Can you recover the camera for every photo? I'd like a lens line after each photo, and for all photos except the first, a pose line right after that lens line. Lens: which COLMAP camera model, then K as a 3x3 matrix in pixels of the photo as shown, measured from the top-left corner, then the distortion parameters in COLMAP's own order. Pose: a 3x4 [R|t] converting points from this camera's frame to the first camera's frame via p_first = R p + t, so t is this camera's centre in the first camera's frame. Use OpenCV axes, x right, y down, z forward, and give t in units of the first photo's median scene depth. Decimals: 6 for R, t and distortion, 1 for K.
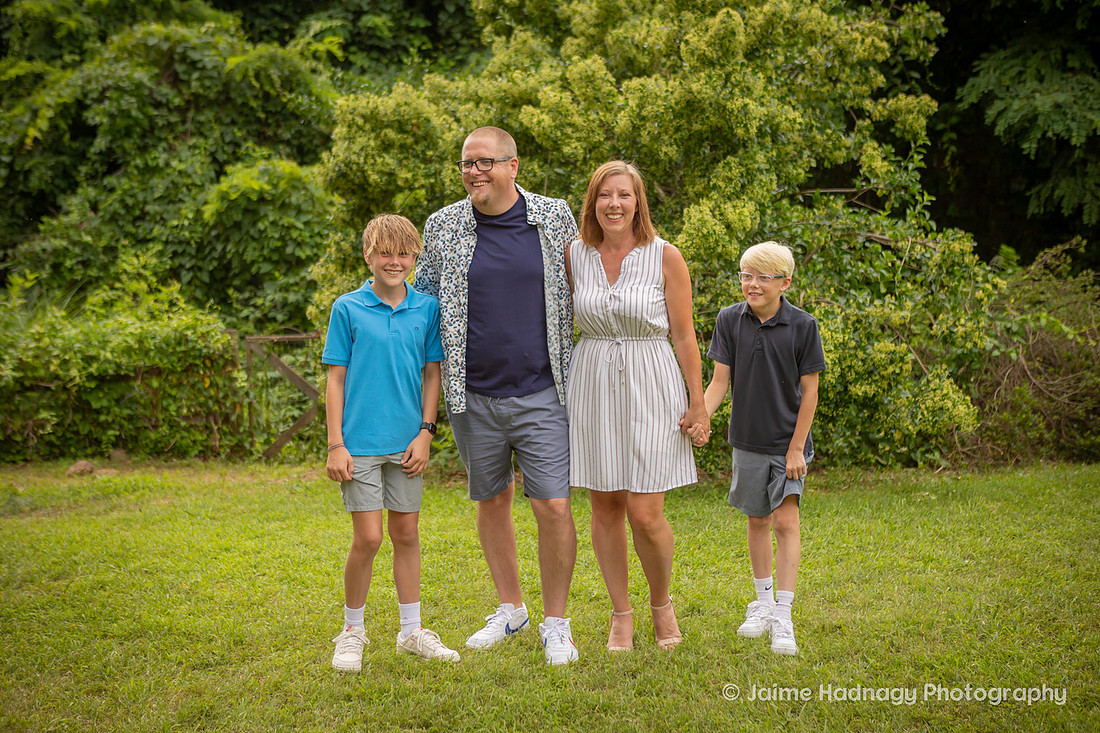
lens RADIAL K [[1435.3, 0, 567.9], [0, 1435.3, 347.5], [0, 0, 1]] dist [0.001878, 0.064323]
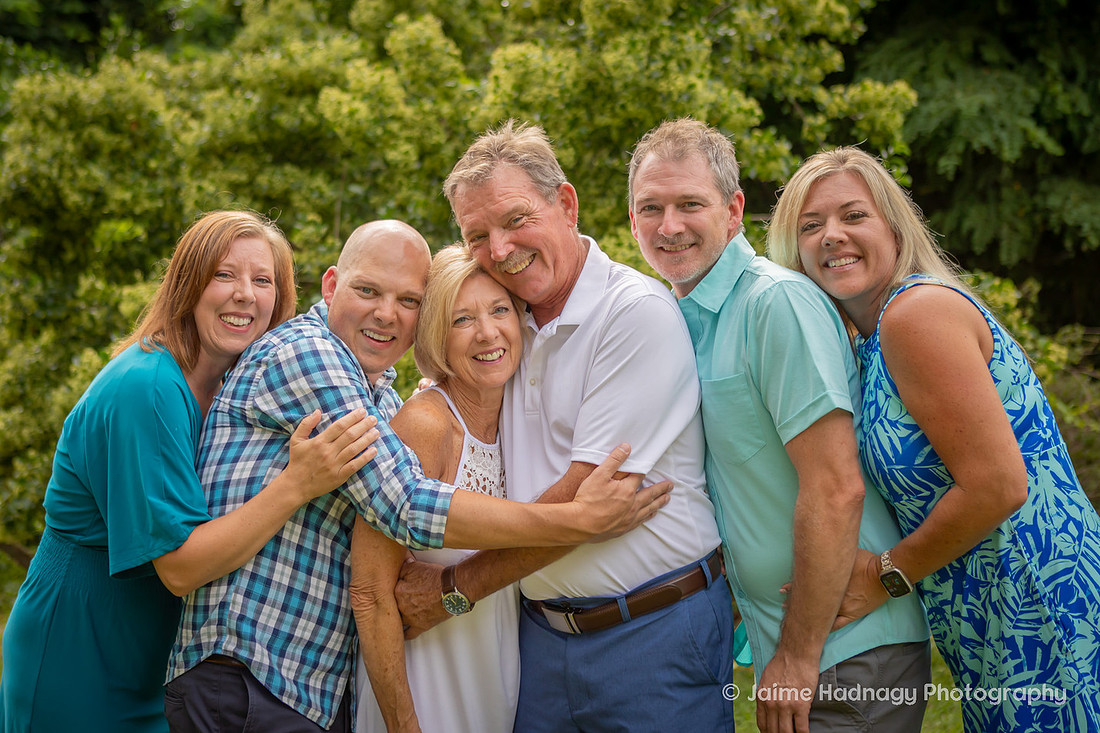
lens RADIAL K [[1647.9, 0, 515.6], [0, 1647.9, 339.7], [0, 0, 1]] dist [-0.013563, 0.100216]
pose [[0.983933, -0.011691, 0.178157, -0.080463], [0.018950, 0.999056, -0.039100, -0.022160], [-0.177532, 0.041848, 0.983225, 0.245992]]
